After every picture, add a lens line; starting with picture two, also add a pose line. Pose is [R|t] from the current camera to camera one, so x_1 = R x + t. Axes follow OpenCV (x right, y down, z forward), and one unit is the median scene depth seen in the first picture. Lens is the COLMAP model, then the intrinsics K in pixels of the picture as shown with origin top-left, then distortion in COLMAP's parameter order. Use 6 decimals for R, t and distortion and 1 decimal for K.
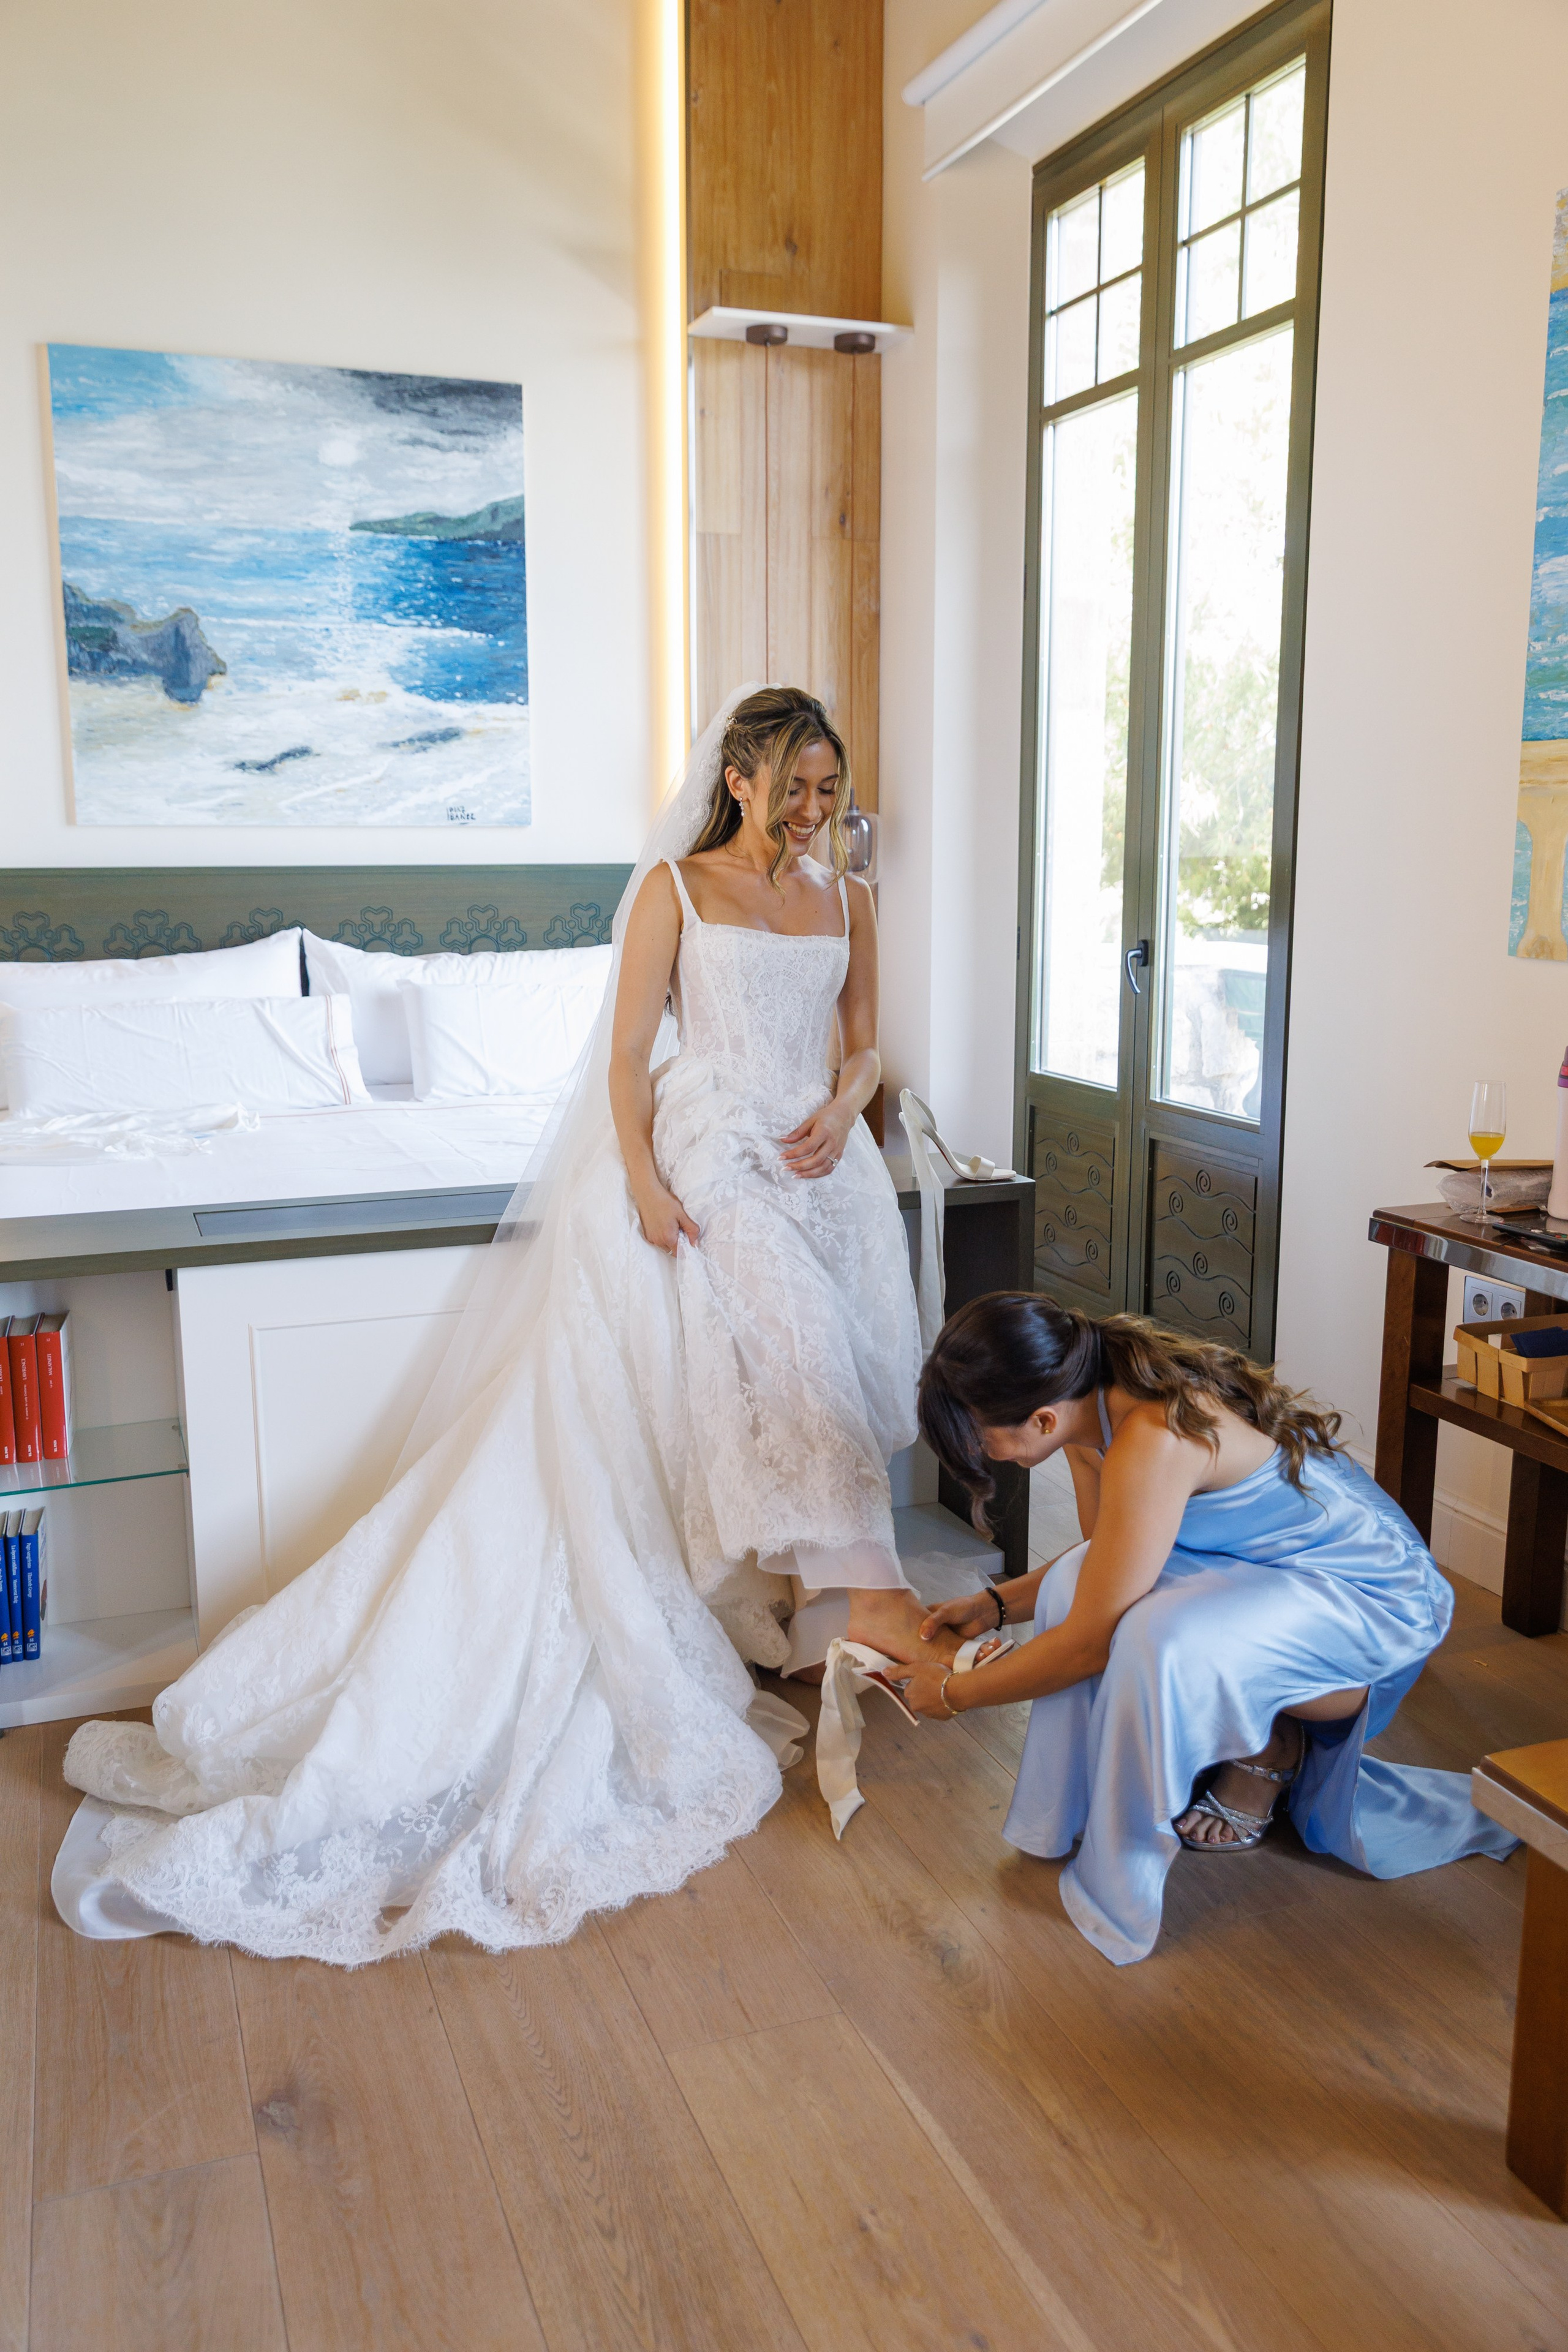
lens RADIAL K [[1886.1, 0, 784.0], [0, 1886.1, 1176.0], [0, 0, 1]] dist [-0.028494, 0.009961]
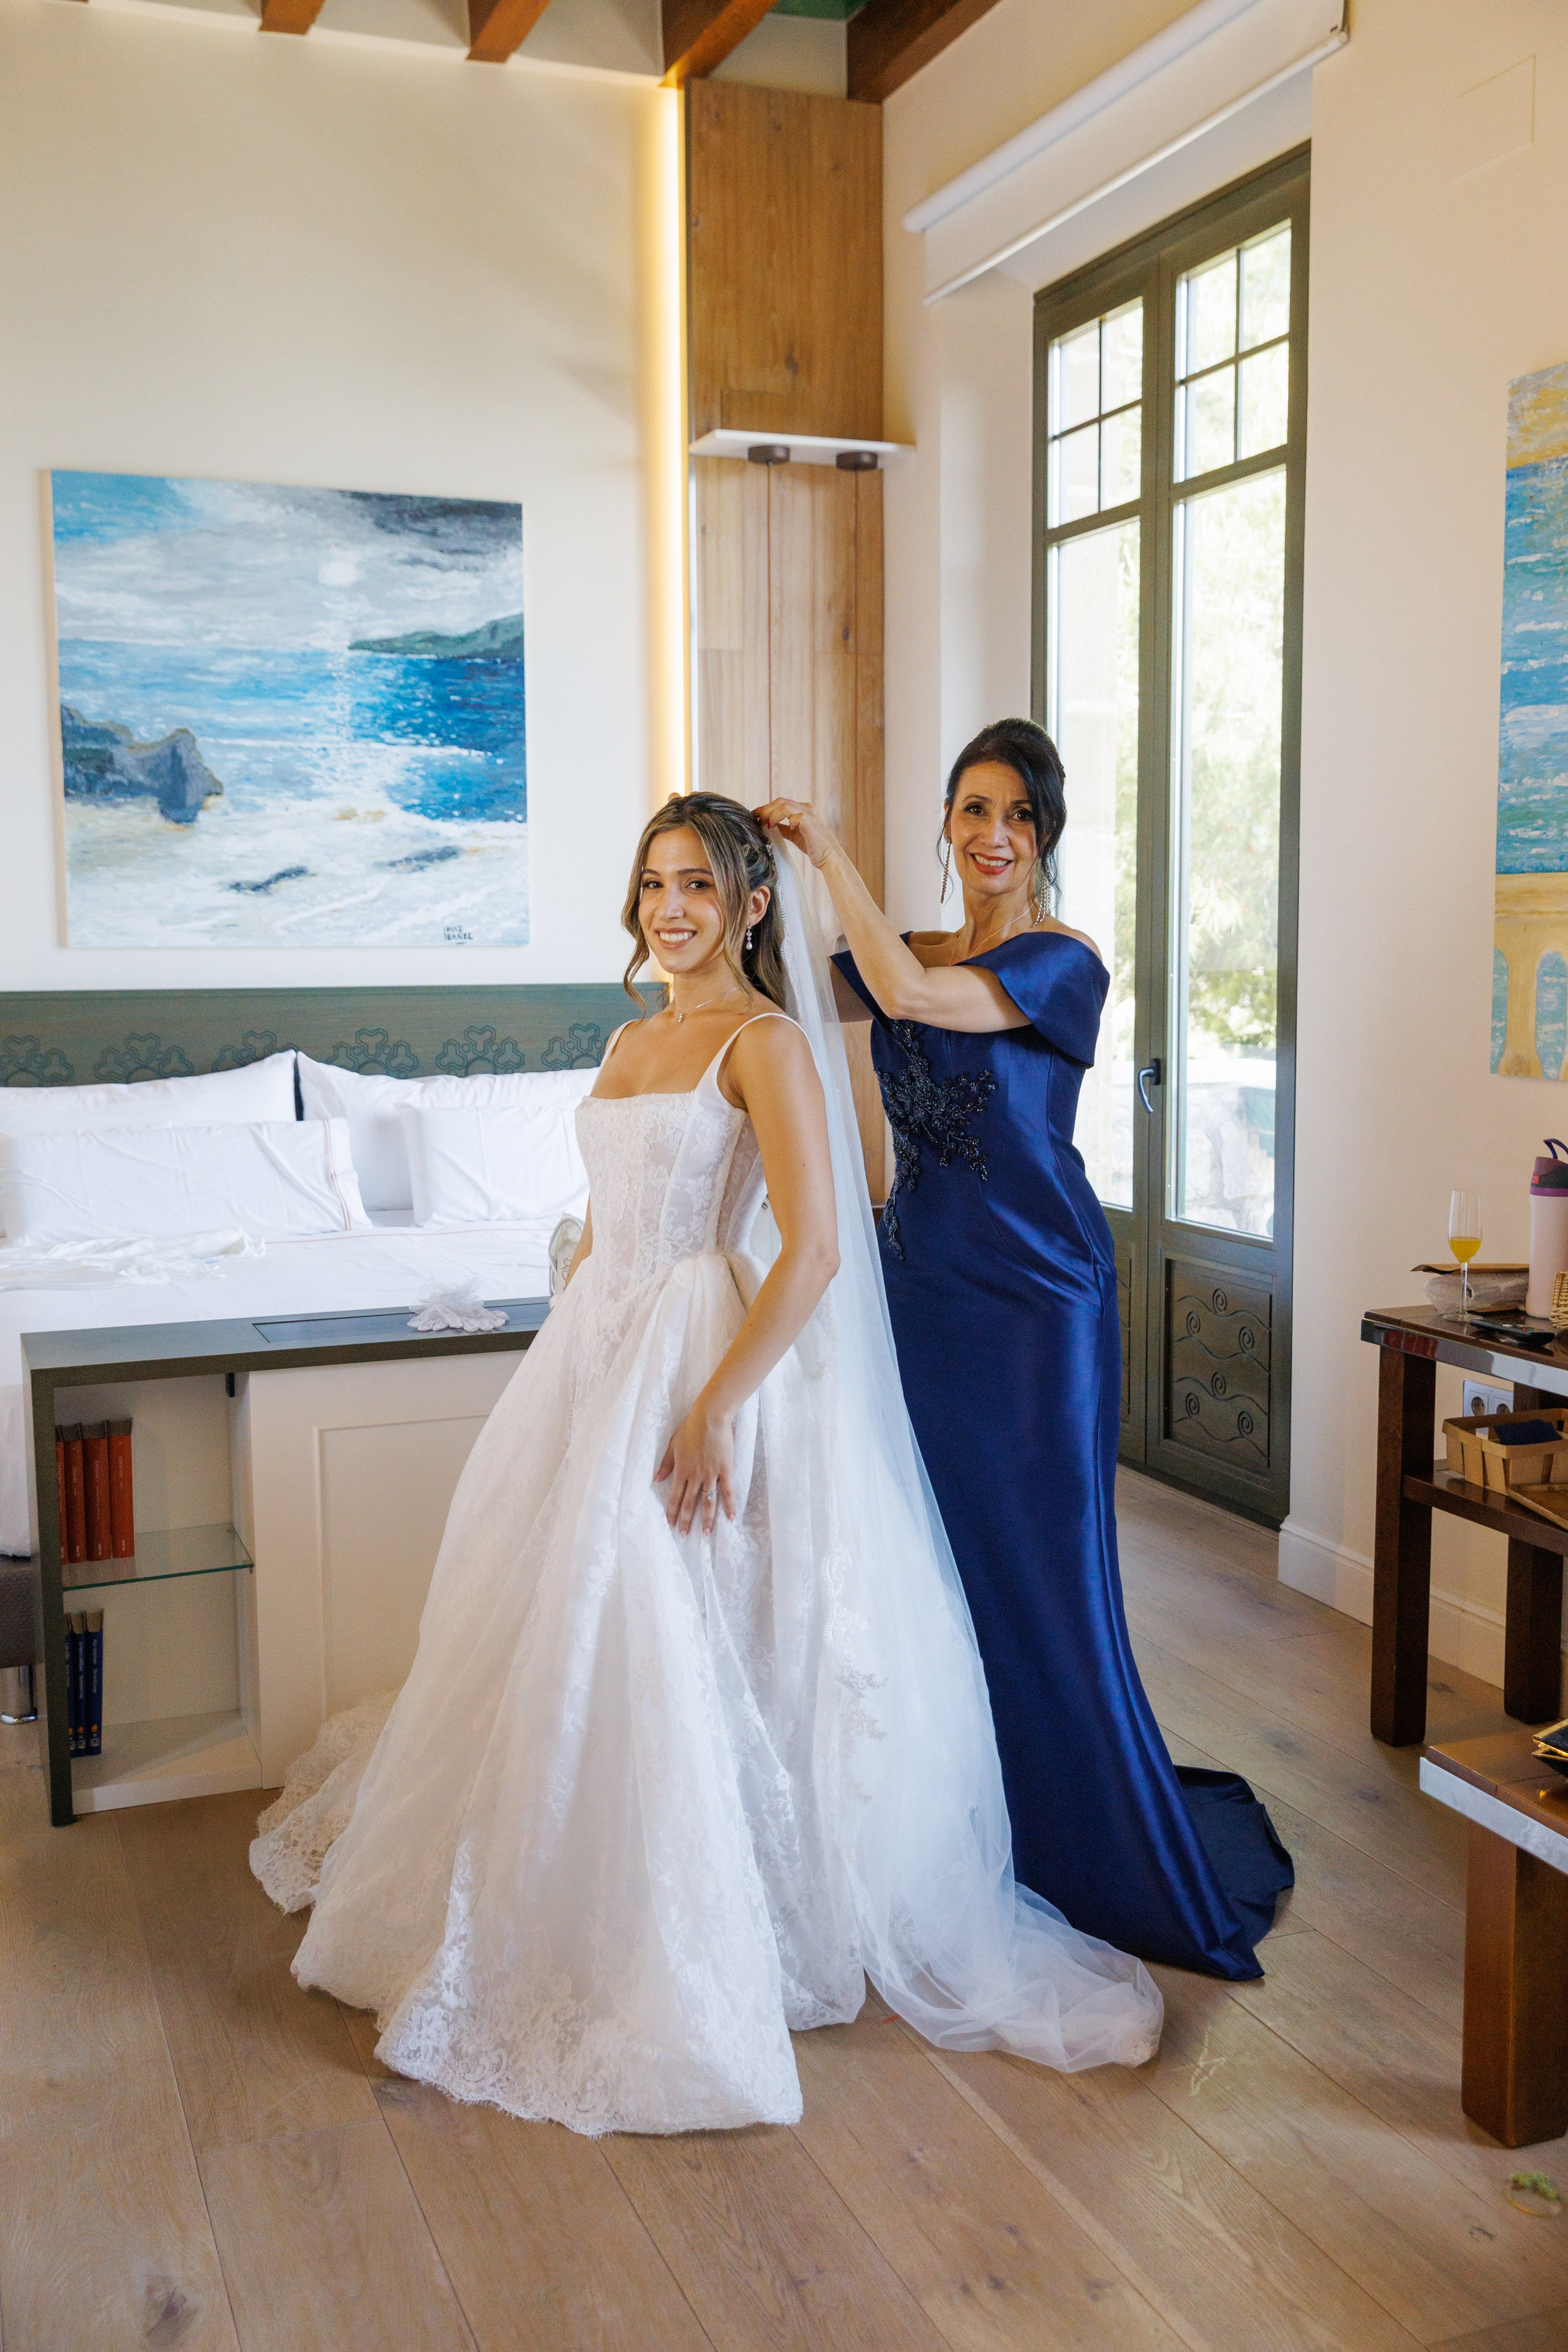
lens RADIAL K [[2315.0, 0, 784.0], [0, 2315.0, 1176.0], [0, 0, 1]] dist [-0.011816, -0.016576]
pose [[0.999862, -0.006825, 0.015129, -0.022832], [0.007883, 0.997445, -0.071001, 0.020443], [-0.014606, 0.071110, 0.997362, -0.199219]]
